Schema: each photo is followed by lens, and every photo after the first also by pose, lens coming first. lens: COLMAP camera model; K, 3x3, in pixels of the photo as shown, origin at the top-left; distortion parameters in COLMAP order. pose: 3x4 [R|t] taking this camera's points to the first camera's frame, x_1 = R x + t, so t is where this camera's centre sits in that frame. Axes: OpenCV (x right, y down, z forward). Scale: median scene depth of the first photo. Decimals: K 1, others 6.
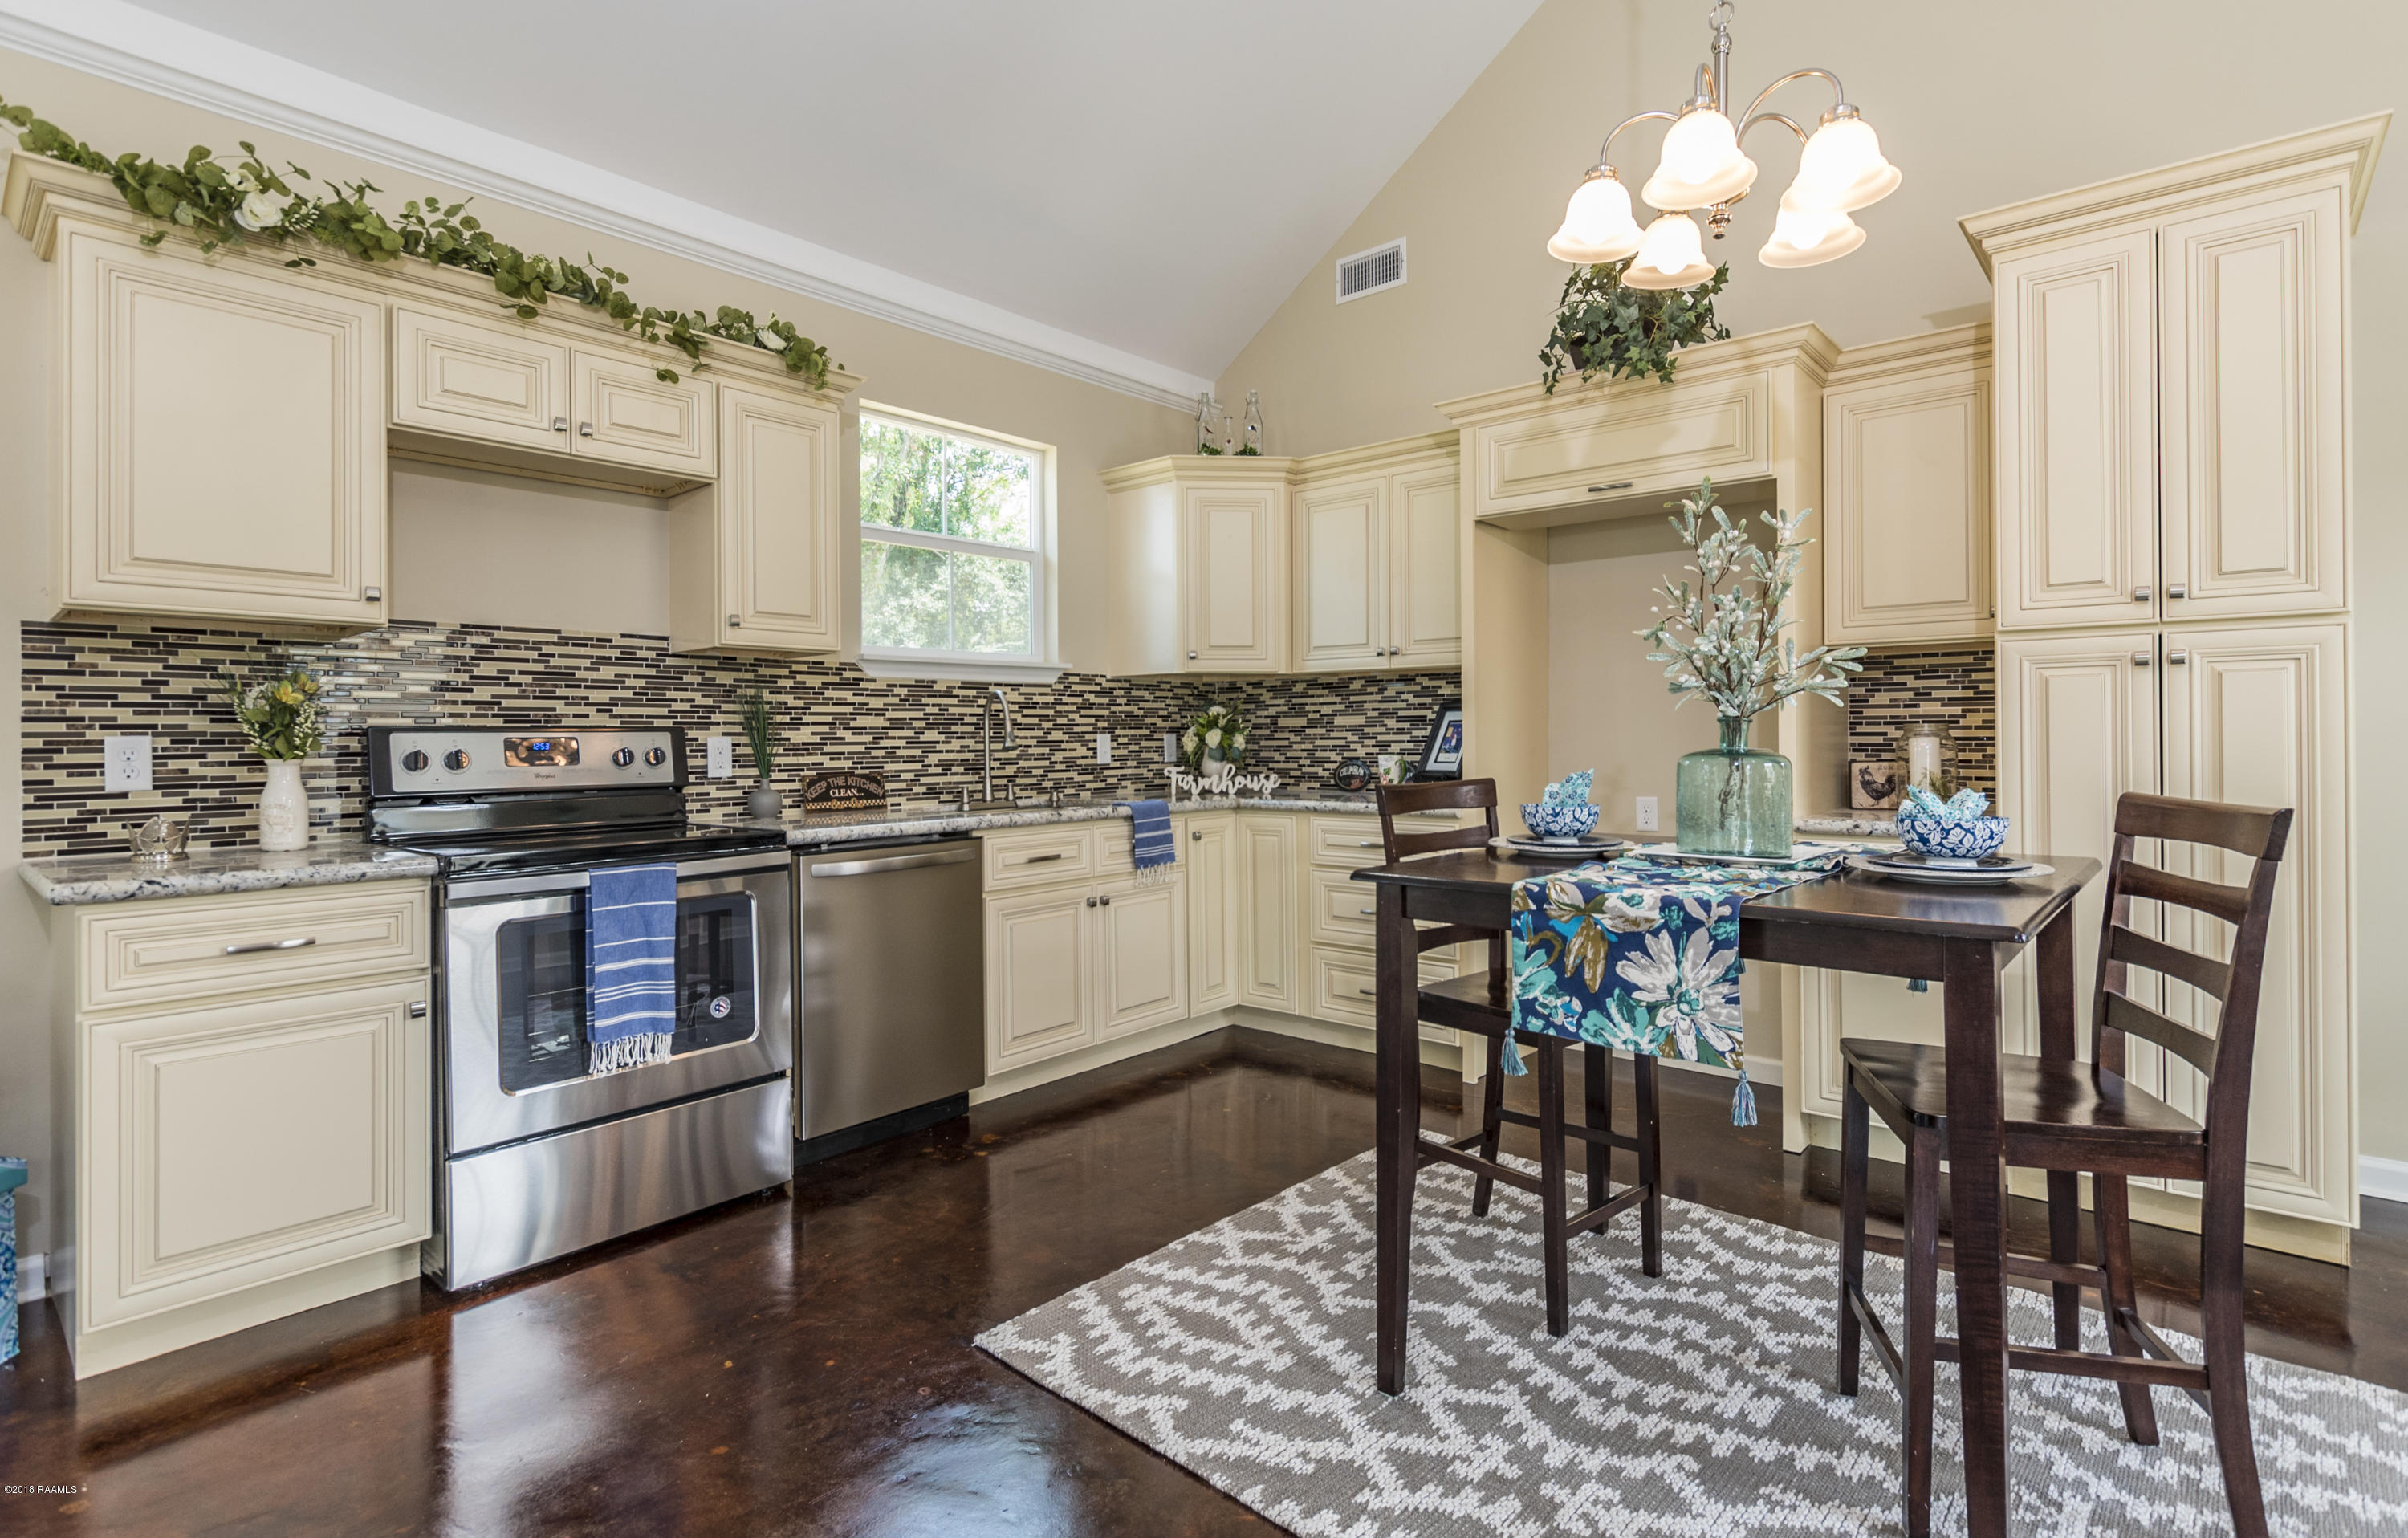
lens RADIAL K [[1139.0, 0, 1201.9], [0, 1139.0, 733.6], [0, 0, 1]] dist [0.008296, -0.001146]
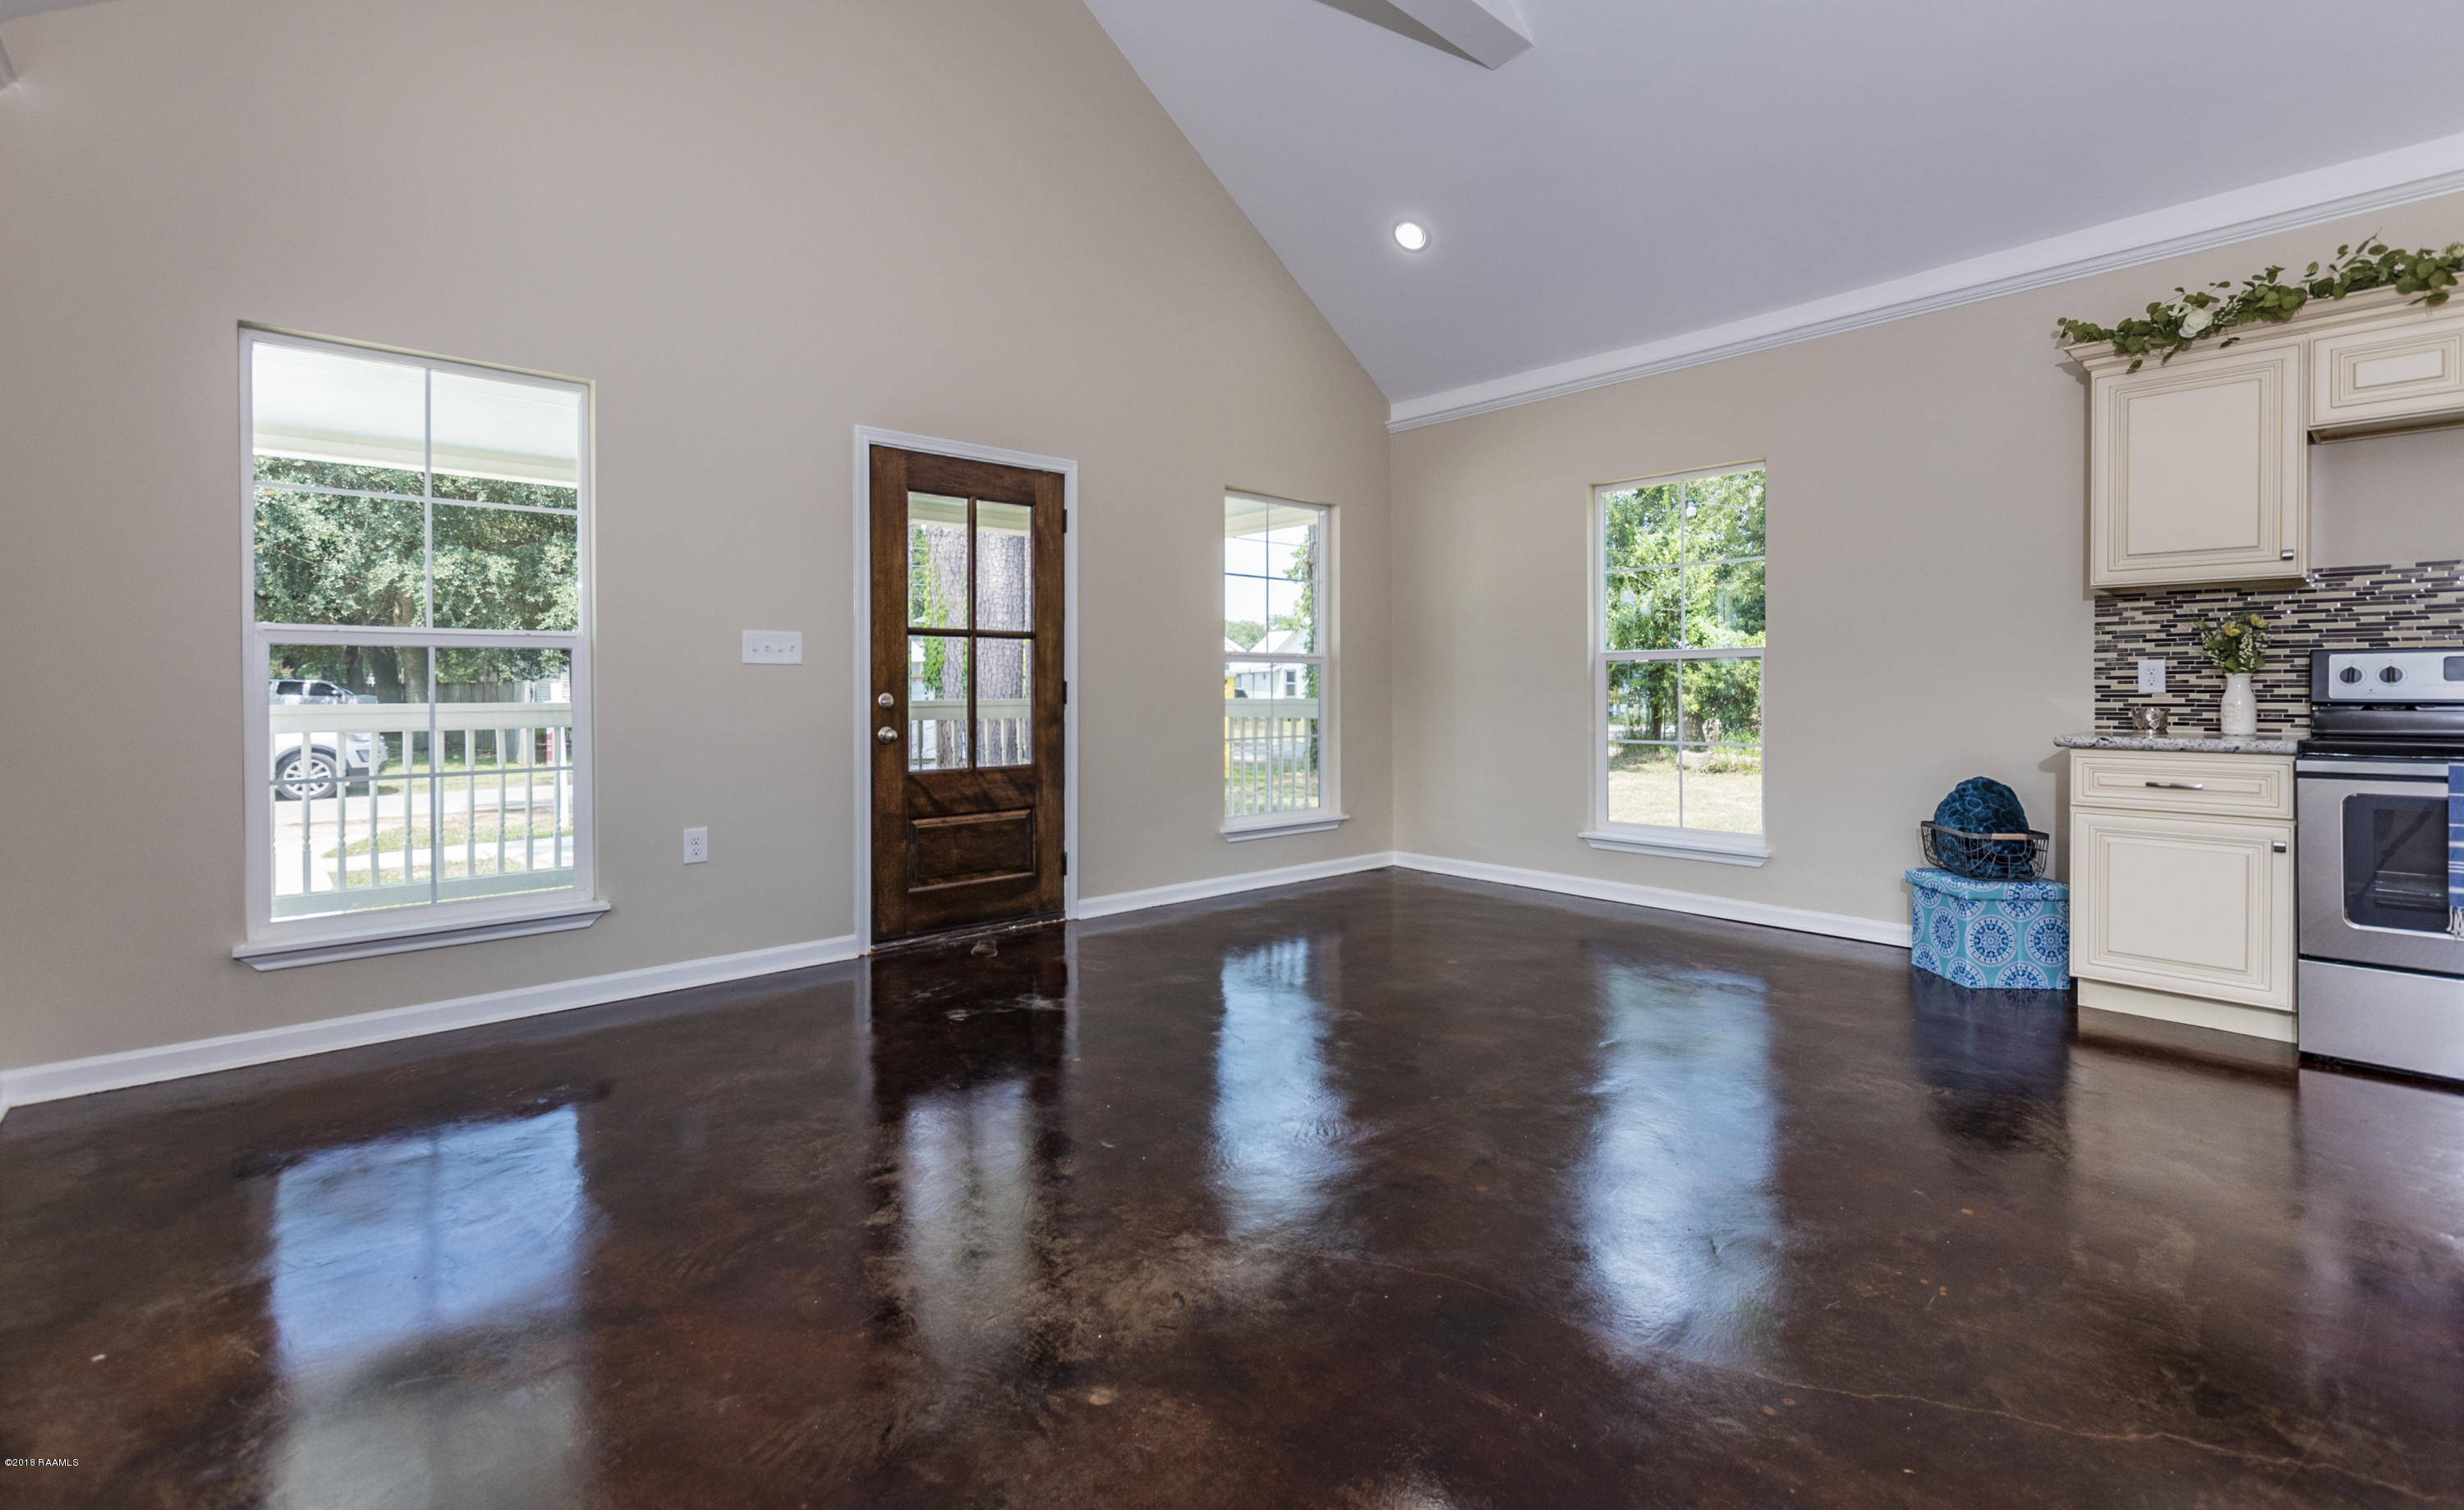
lens RADIAL K [[1065.2, 0, 1220.8], [0, 1065.2, 689.8], [0, 0, 1]] dist [0.002941, -0.001566]
pose [[-0.123311, 0.008825, -0.992329, 0.513440], [0.007105, 0.999943, 0.008010, 0.016450], [0.992343, -0.006063, -0.123366, -0.094145]]
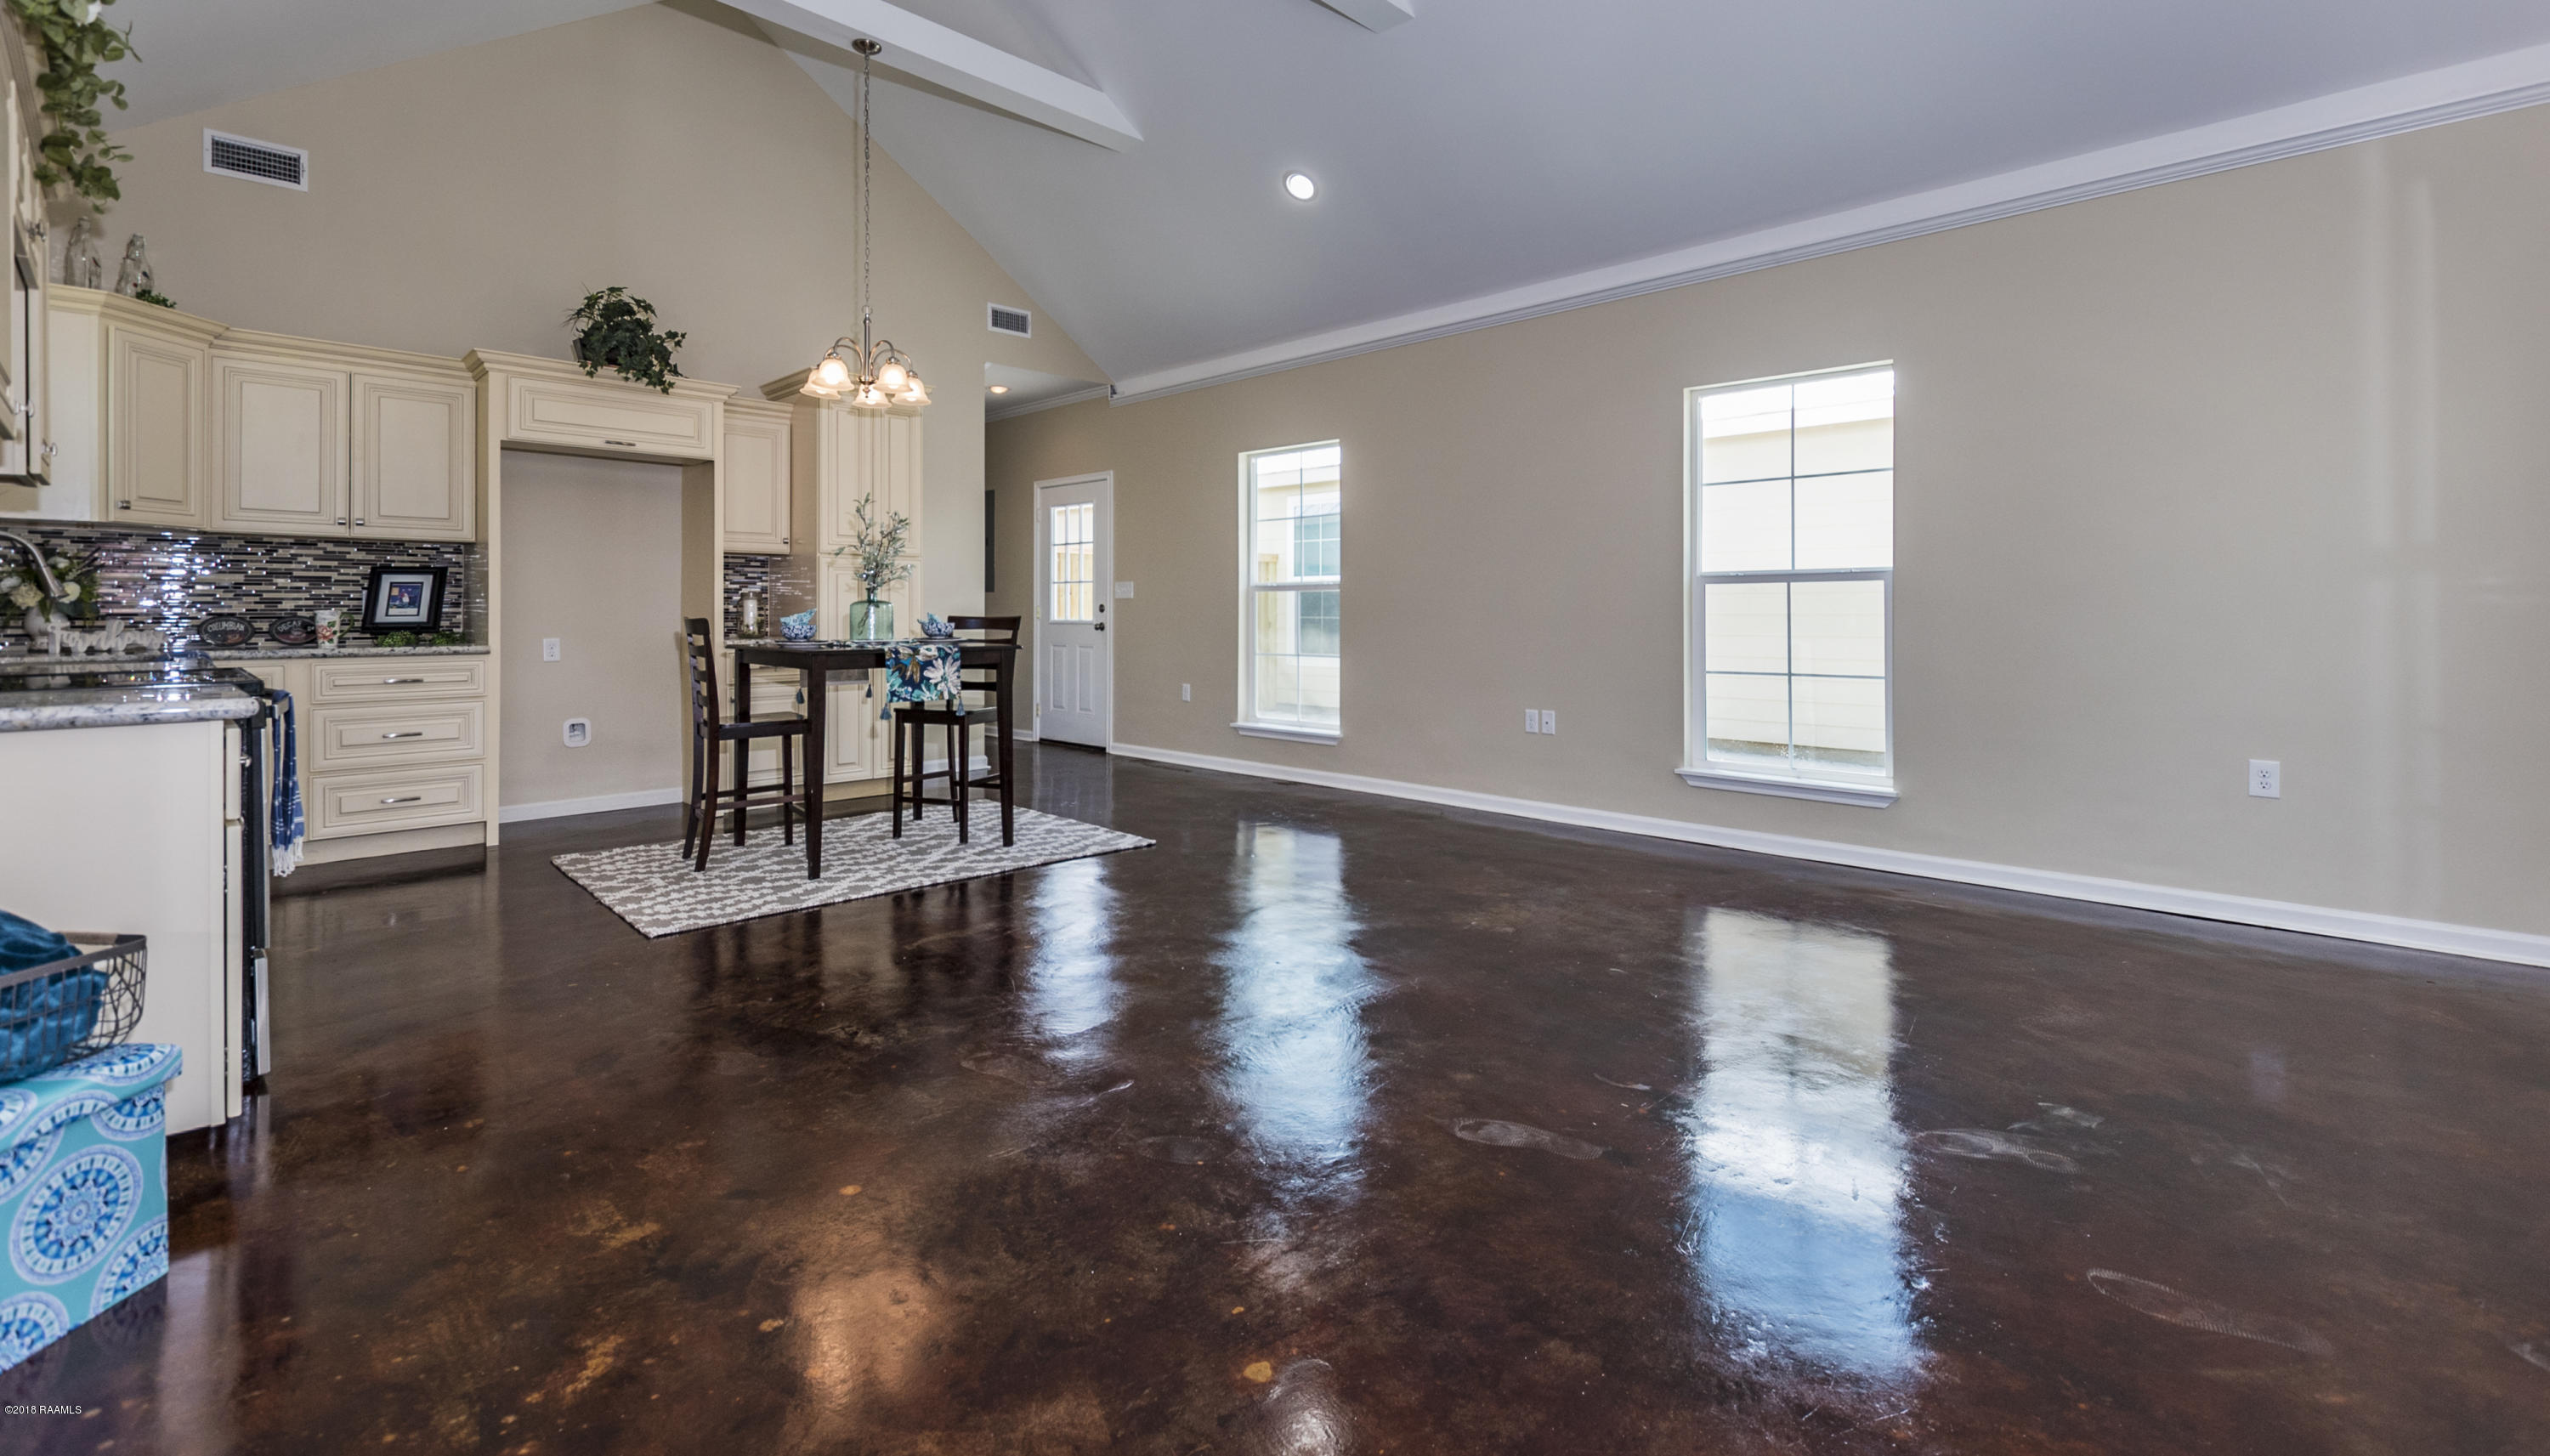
lens RADIAL K [[1096.3, 0, 1273.6], [0, 1096.3, 606.1], [0, 0, 1]] dist [0.005709, -0.002290]
pose [[0.056086, 0.010624, 0.998369, -1.076873], [-0.003968, 0.999938, -0.010417, 0.027354], [-0.998418, -0.003377, 0.056125, -0.018757]]
